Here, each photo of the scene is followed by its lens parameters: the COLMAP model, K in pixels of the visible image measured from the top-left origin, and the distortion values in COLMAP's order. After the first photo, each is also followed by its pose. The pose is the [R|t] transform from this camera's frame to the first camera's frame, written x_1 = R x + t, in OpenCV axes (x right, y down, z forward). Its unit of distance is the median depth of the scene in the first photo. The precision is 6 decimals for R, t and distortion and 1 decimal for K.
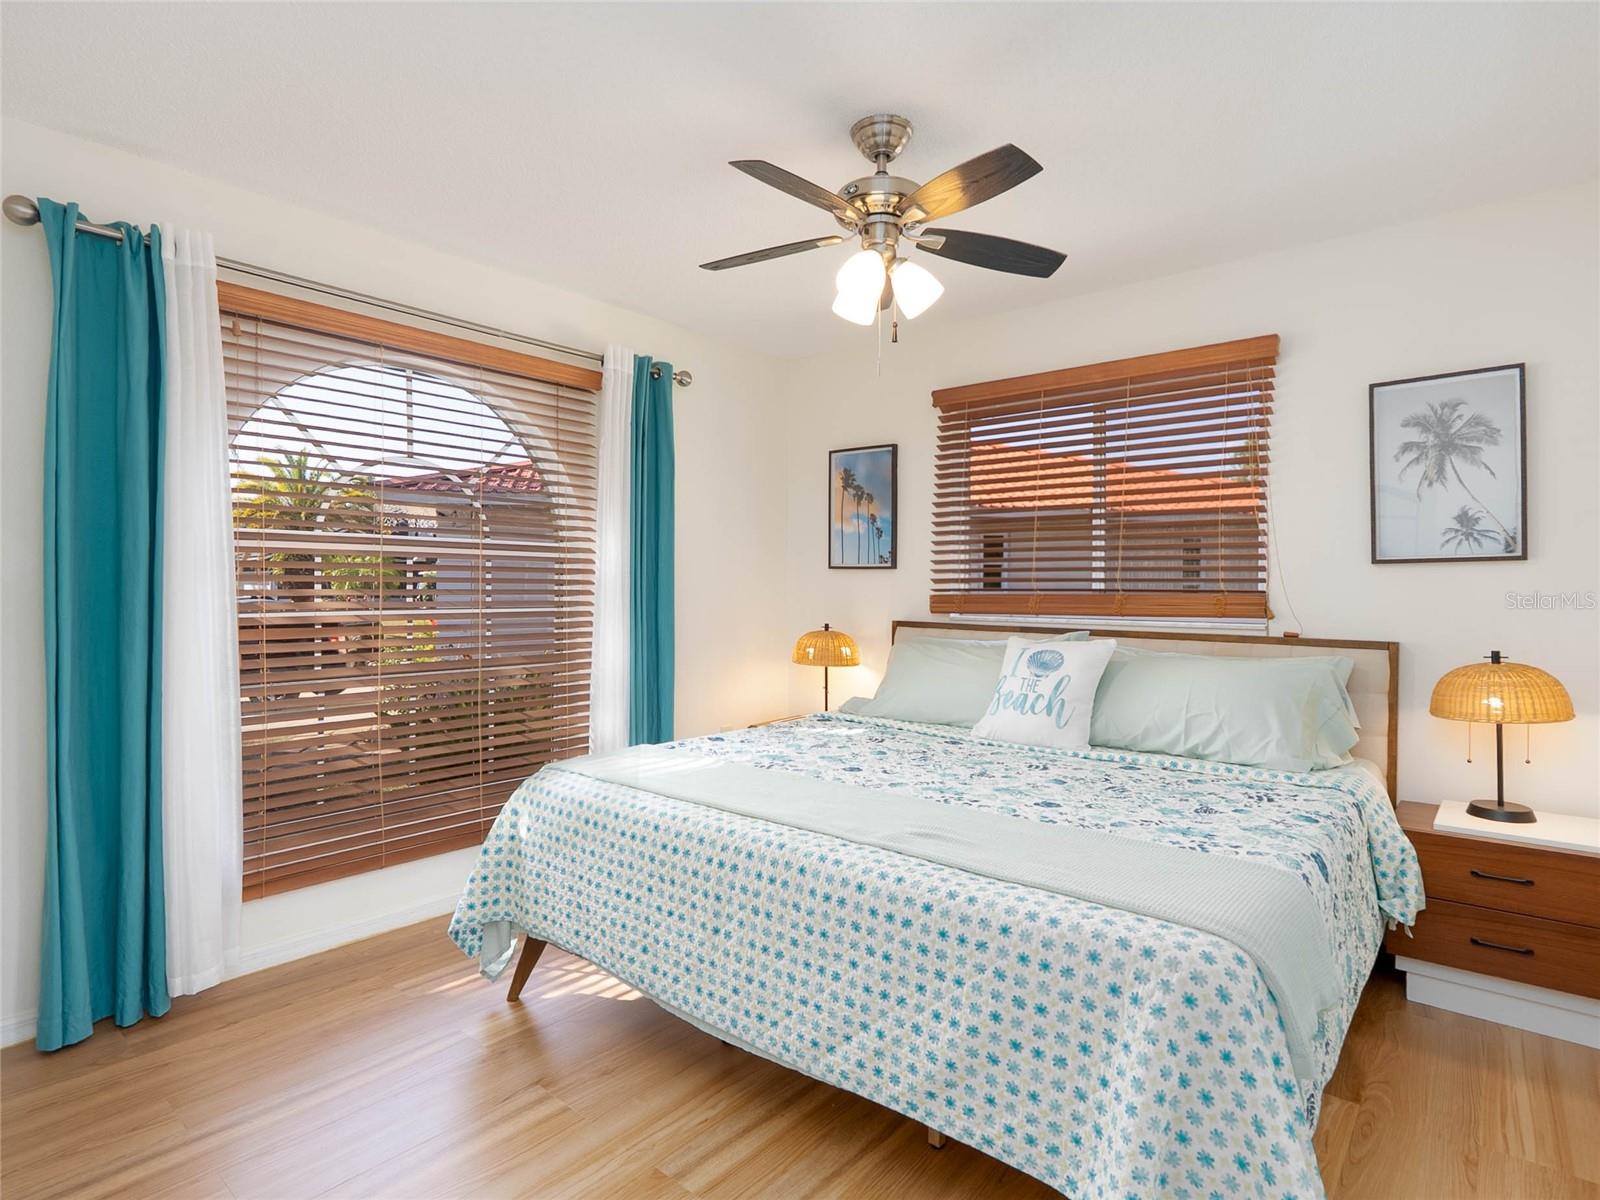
lens RADIAL K [[841.2, 0, 805.5], [0, 841.2, 593.2], [0, 0, 1]] dist [-0.007717, -0.000174]
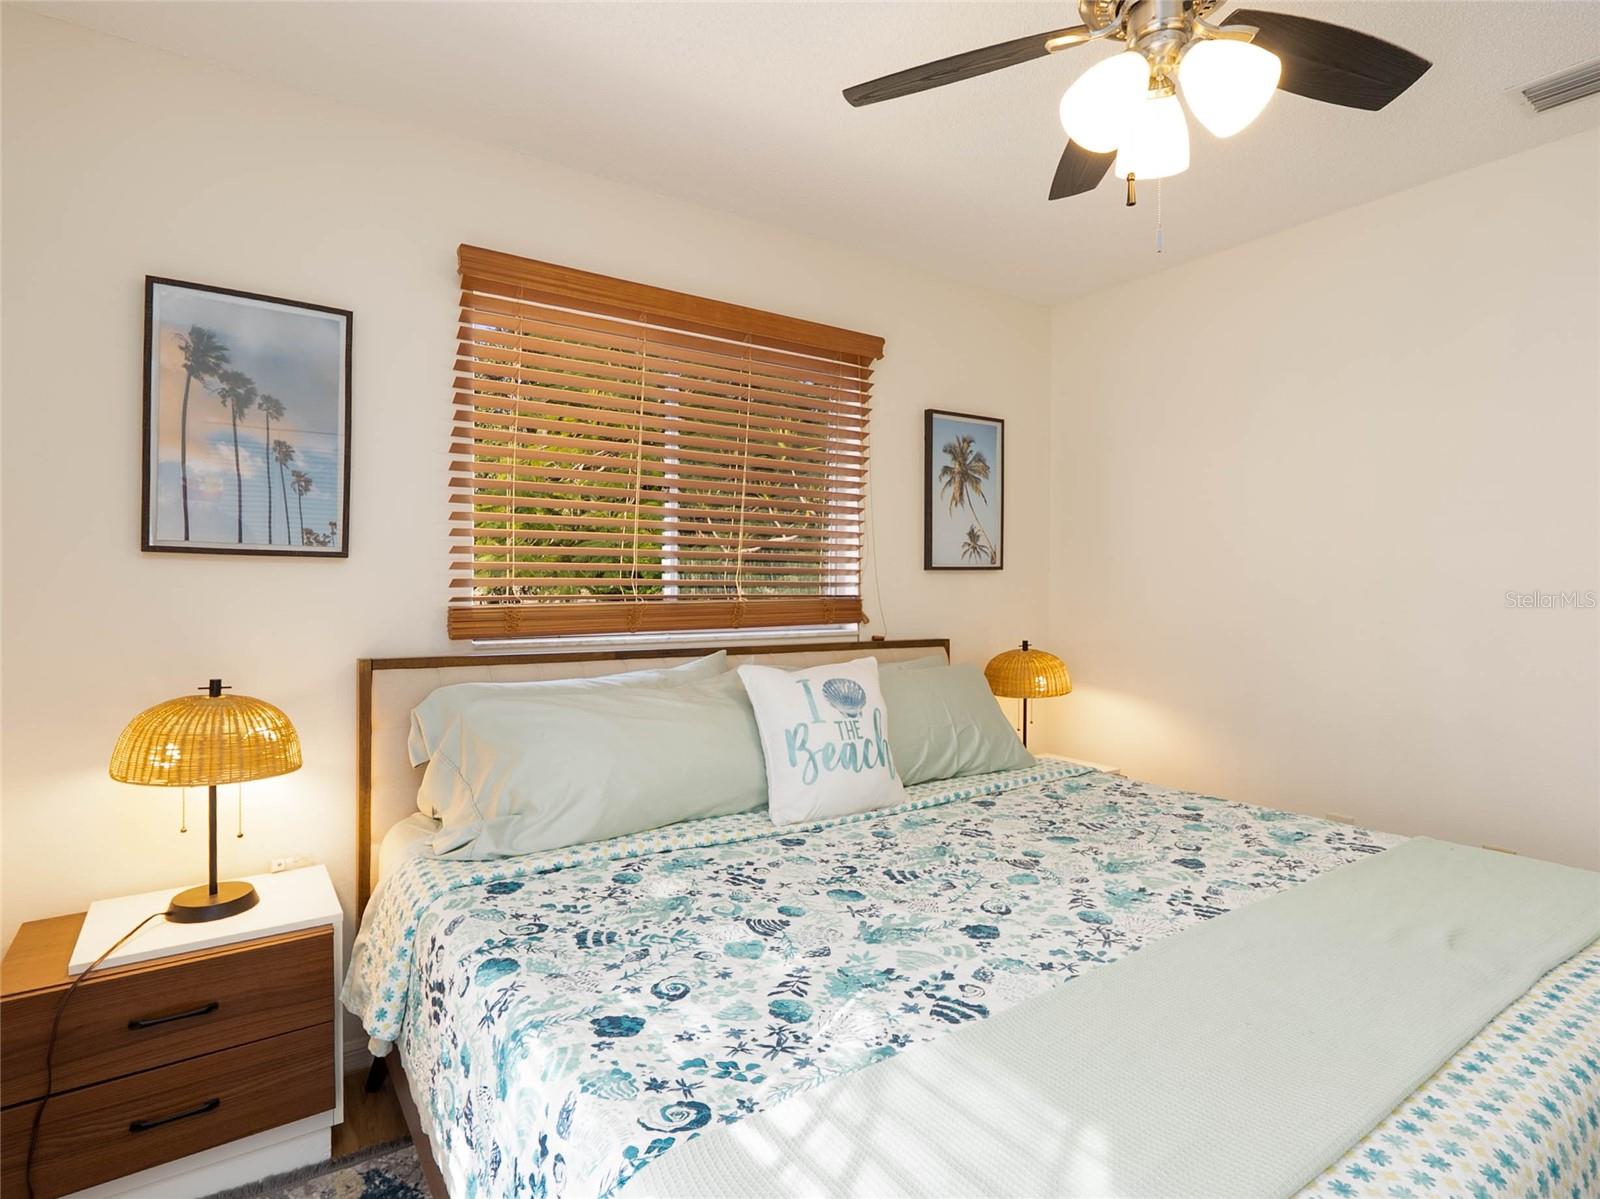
lens RADIAL K [[841.2, 0, 799.6], [0, 841.2, 592.6], [0, 0, 1]] dist [-0.007717, -0.000174]
pose [[0.269101, -0.008047, 0.963078, -0.454621], [0.006111, 0.999959, 0.006647, -0.013753], [-0.963093, 0.004097, 0.269139, 0.876807]]
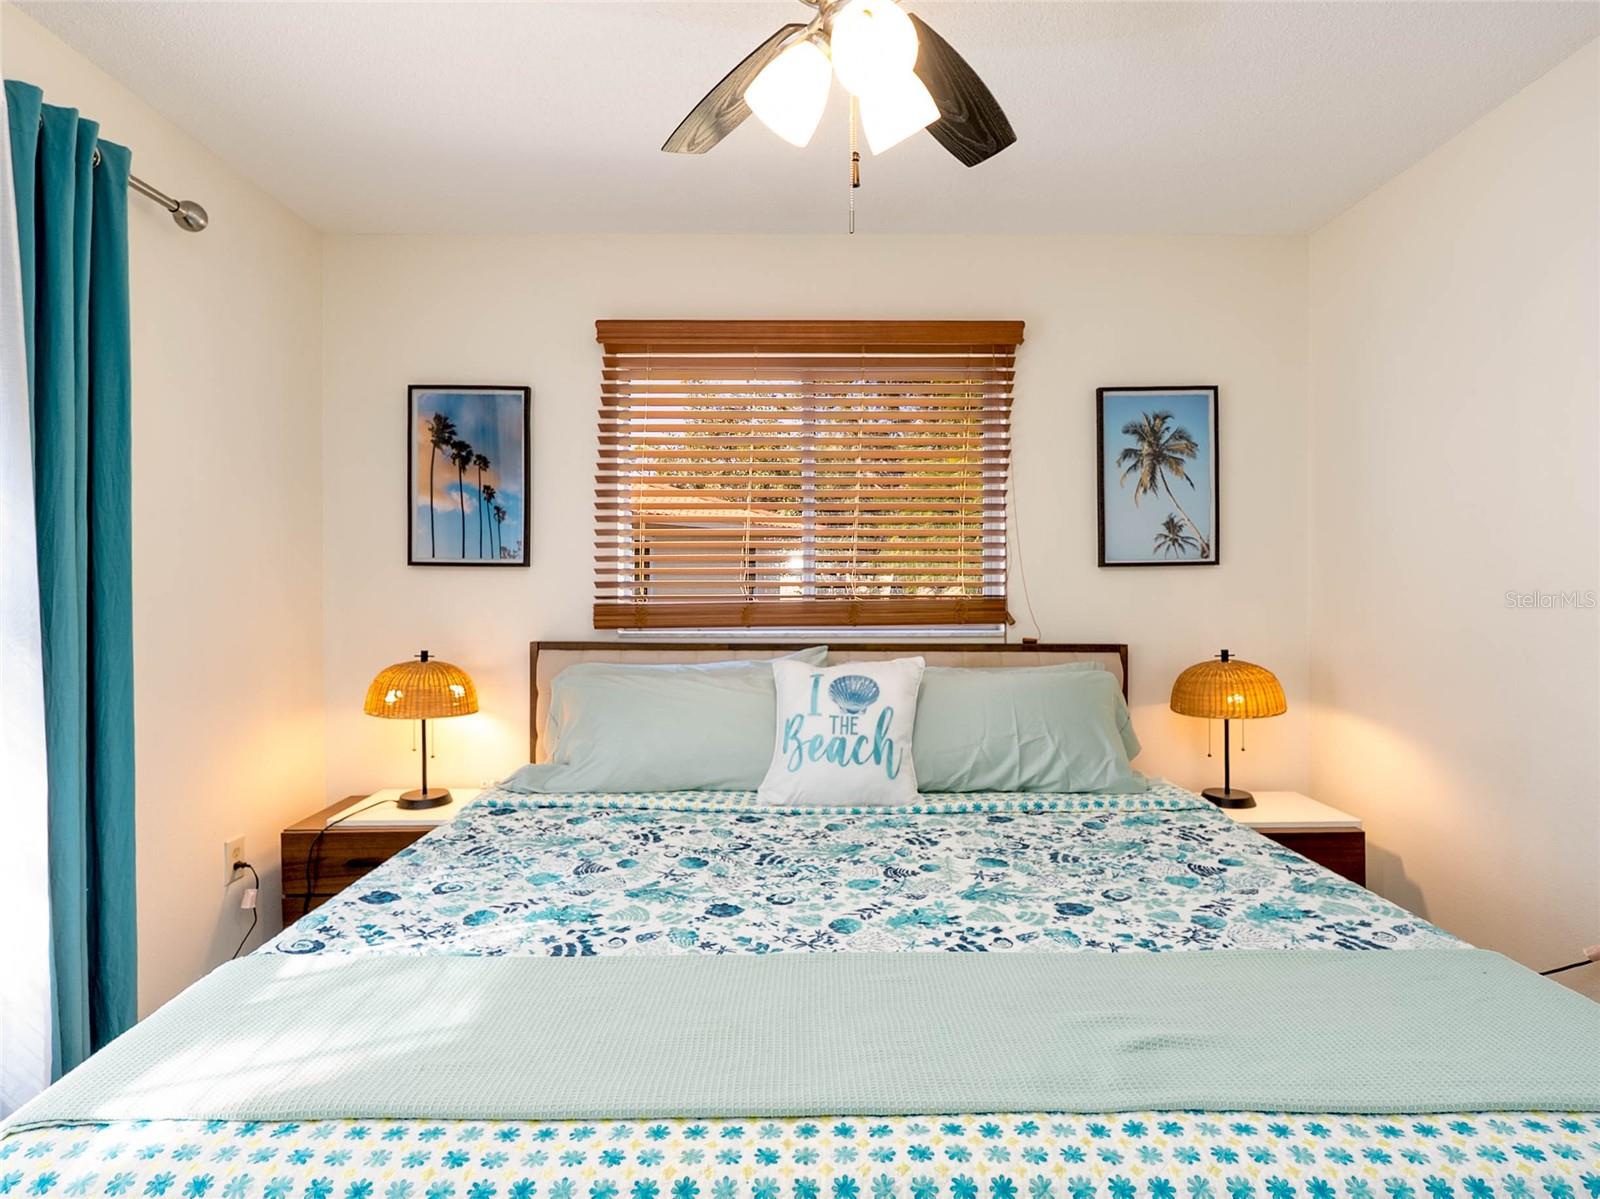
lens RADIAL K [[841.2, 0, 797.3], [0, 841.2, 592.5], [0, 0, 1]] dist [-0.007717, -0.000174]
pose [[0.763243, -0.008462, 0.646056, -0.254599], [0.009373, 0.999954, 0.002025, -0.010119], [-0.646043, 0.004510, 0.763288, 0.473904]]
